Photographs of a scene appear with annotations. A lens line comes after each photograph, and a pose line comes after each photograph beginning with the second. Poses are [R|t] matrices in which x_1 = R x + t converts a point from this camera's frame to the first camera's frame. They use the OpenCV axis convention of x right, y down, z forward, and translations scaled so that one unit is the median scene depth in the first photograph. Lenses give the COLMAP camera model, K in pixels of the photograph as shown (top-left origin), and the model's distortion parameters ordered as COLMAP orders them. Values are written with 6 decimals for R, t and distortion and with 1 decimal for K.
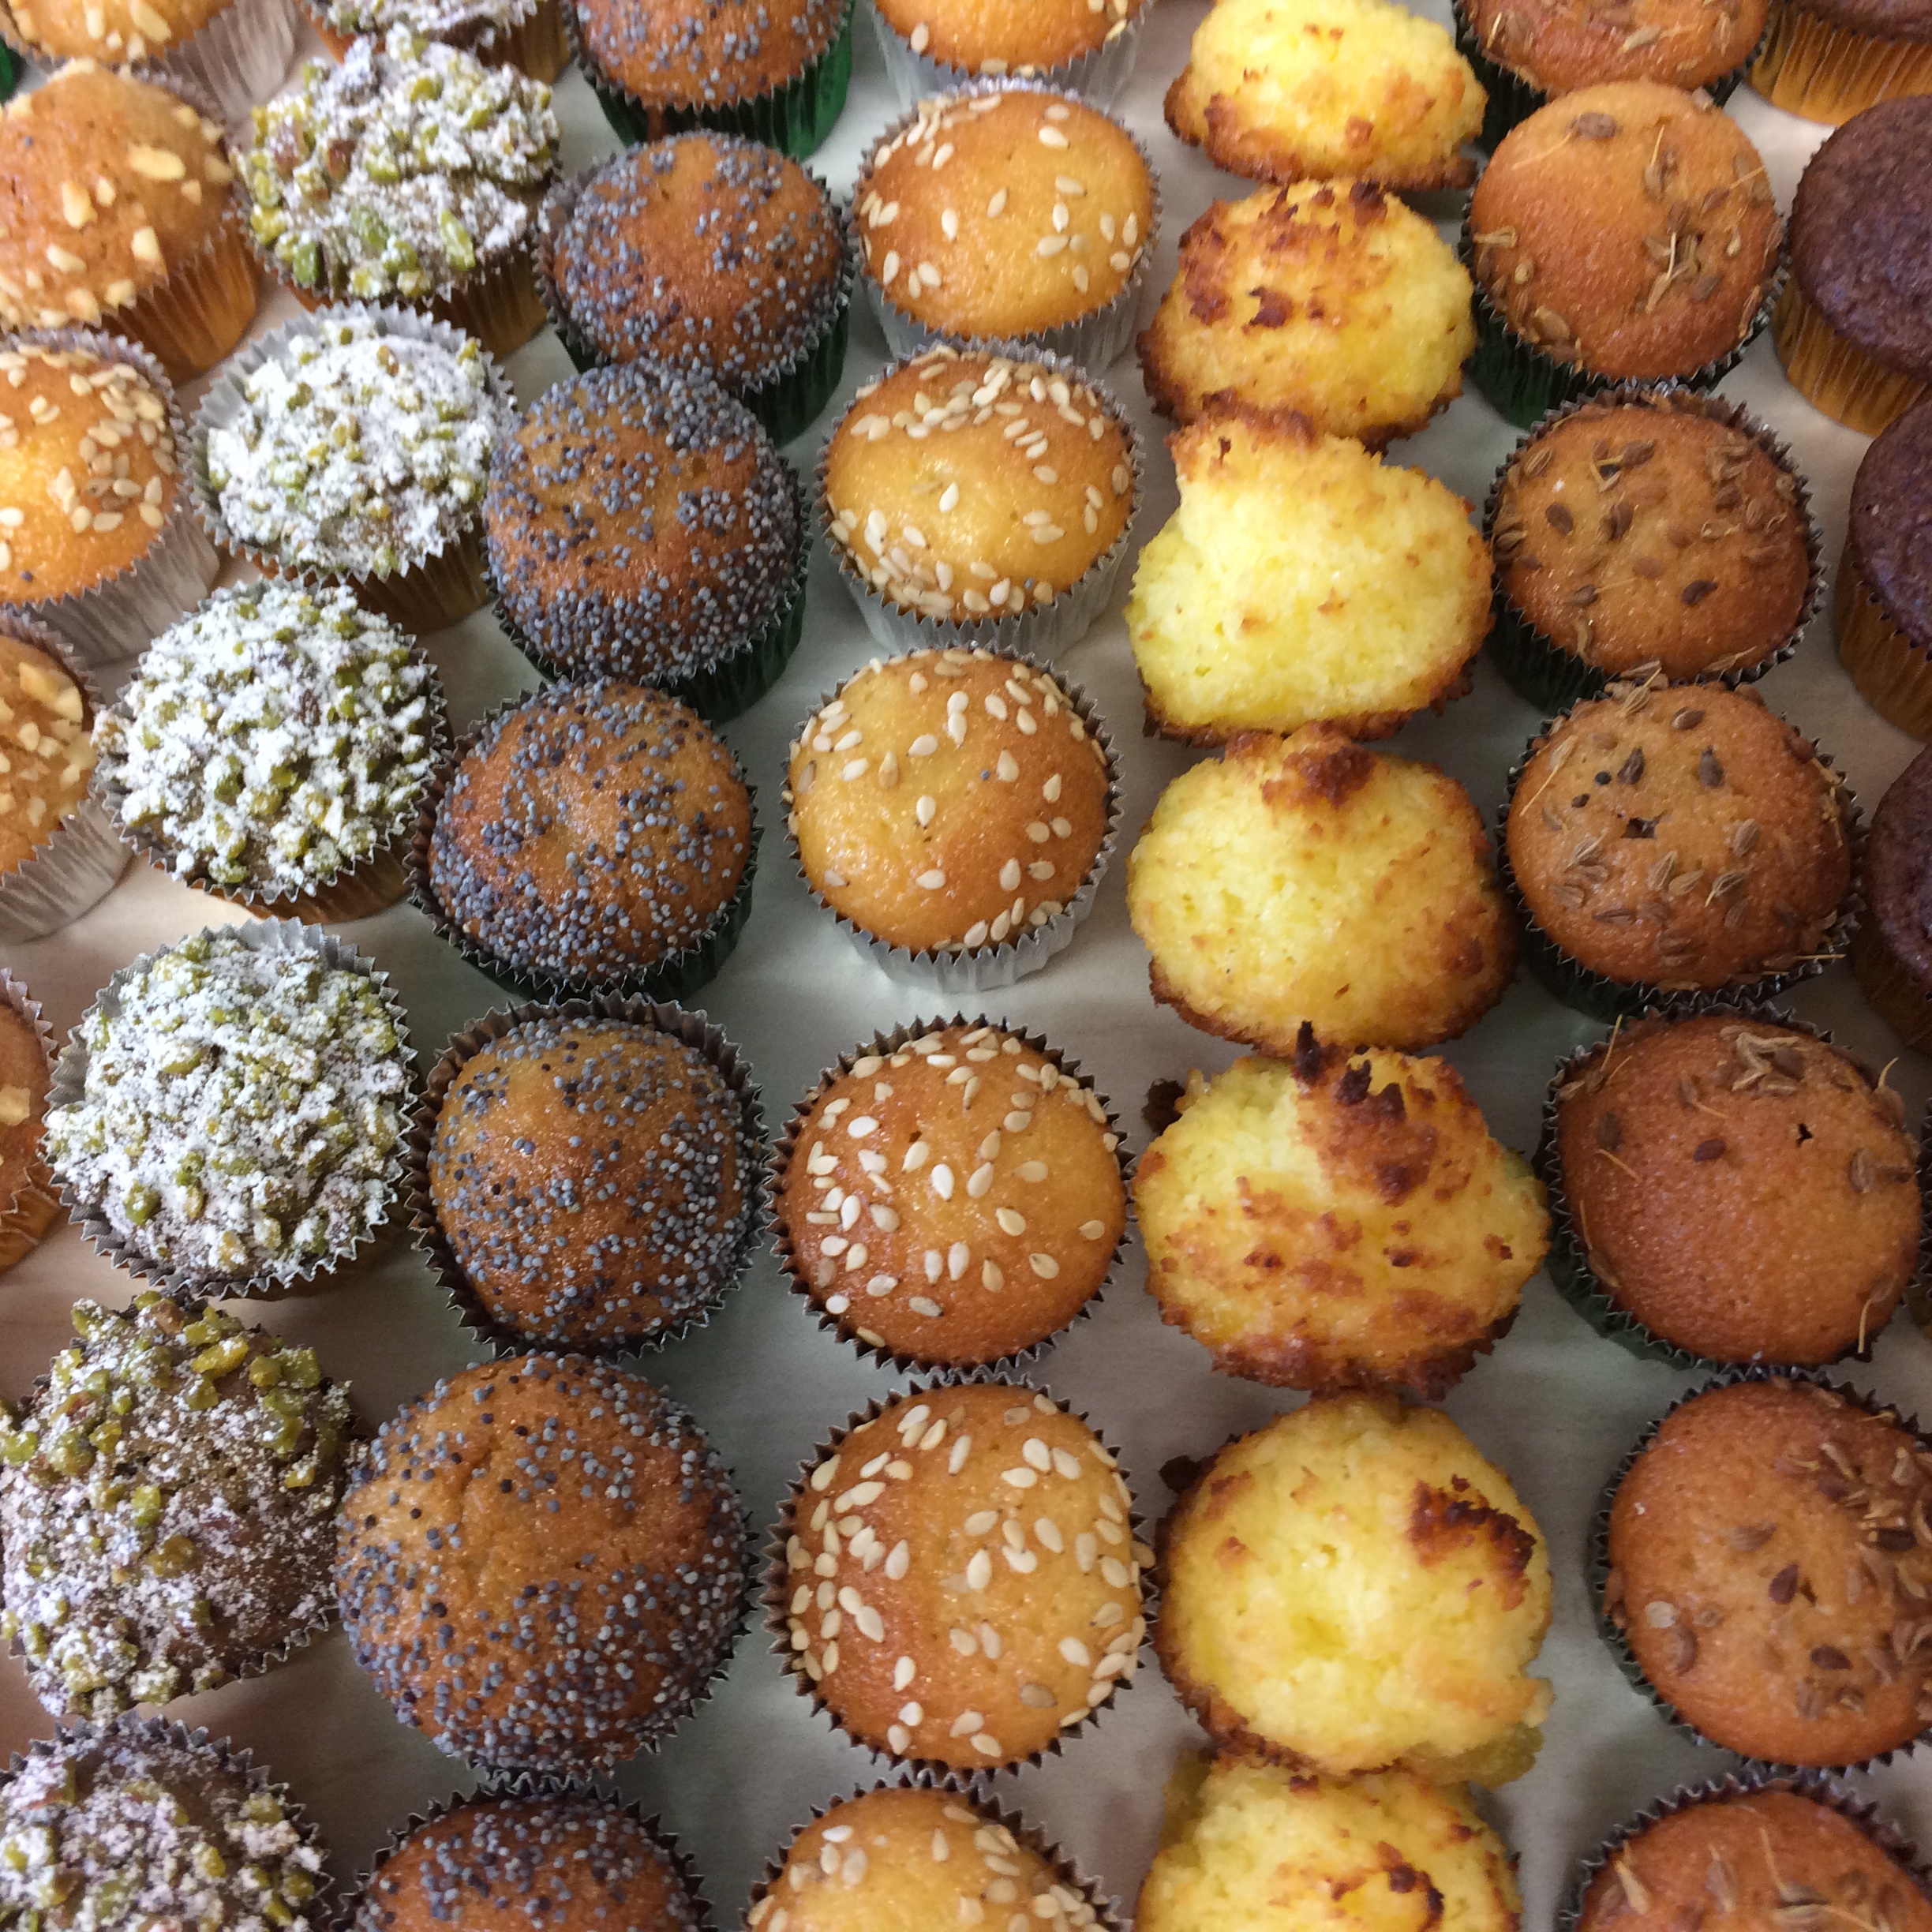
lens RADIAL K [[2246.1, 0, 971.7], [0, 2246.1, 972.1], [0, 0, 1]] dist [0.076634, -0.143705]
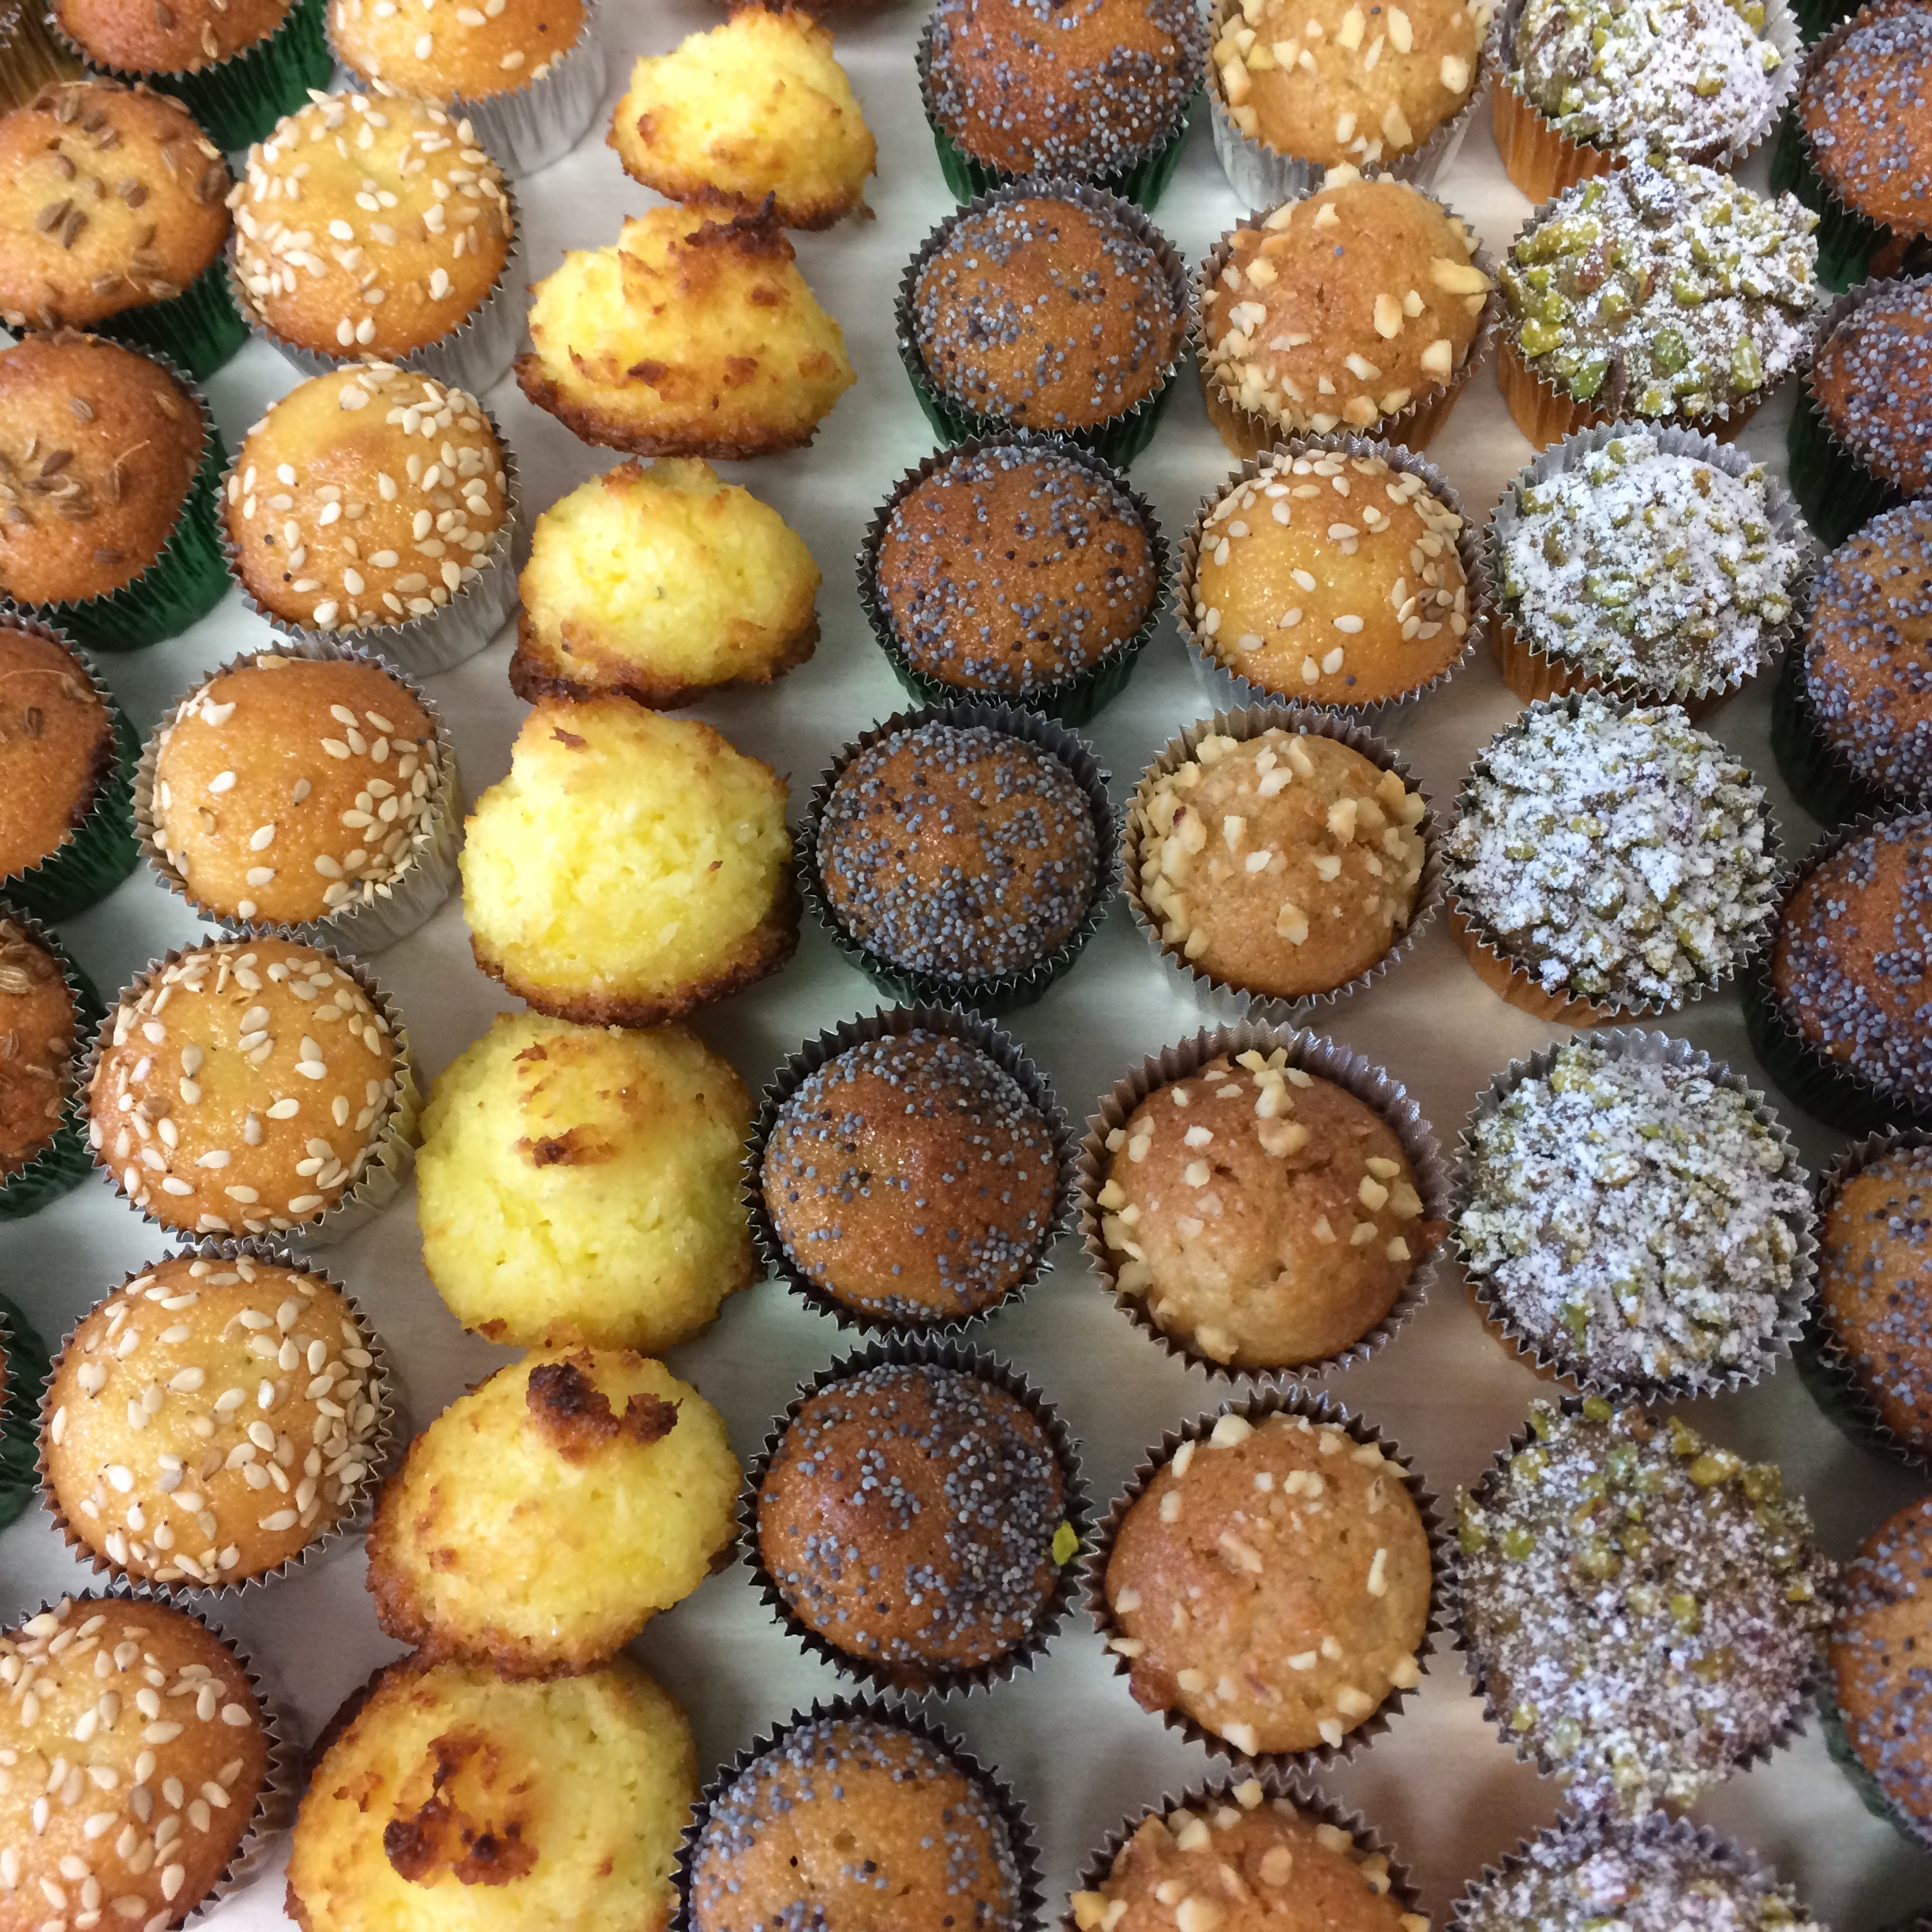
lens RADIAL K [[2246.1, 0, 971.7], [0, 2246.1, 972.1], [0, 0, 1]] dist [0.076634, -0.143705]
pose [[0.998601, 0.050492, -0.015682, -0.592849], [-0.050275, 0.998638, 0.013965, -0.048865], [0.016366, -0.013157, 0.999779, -0.036796]]
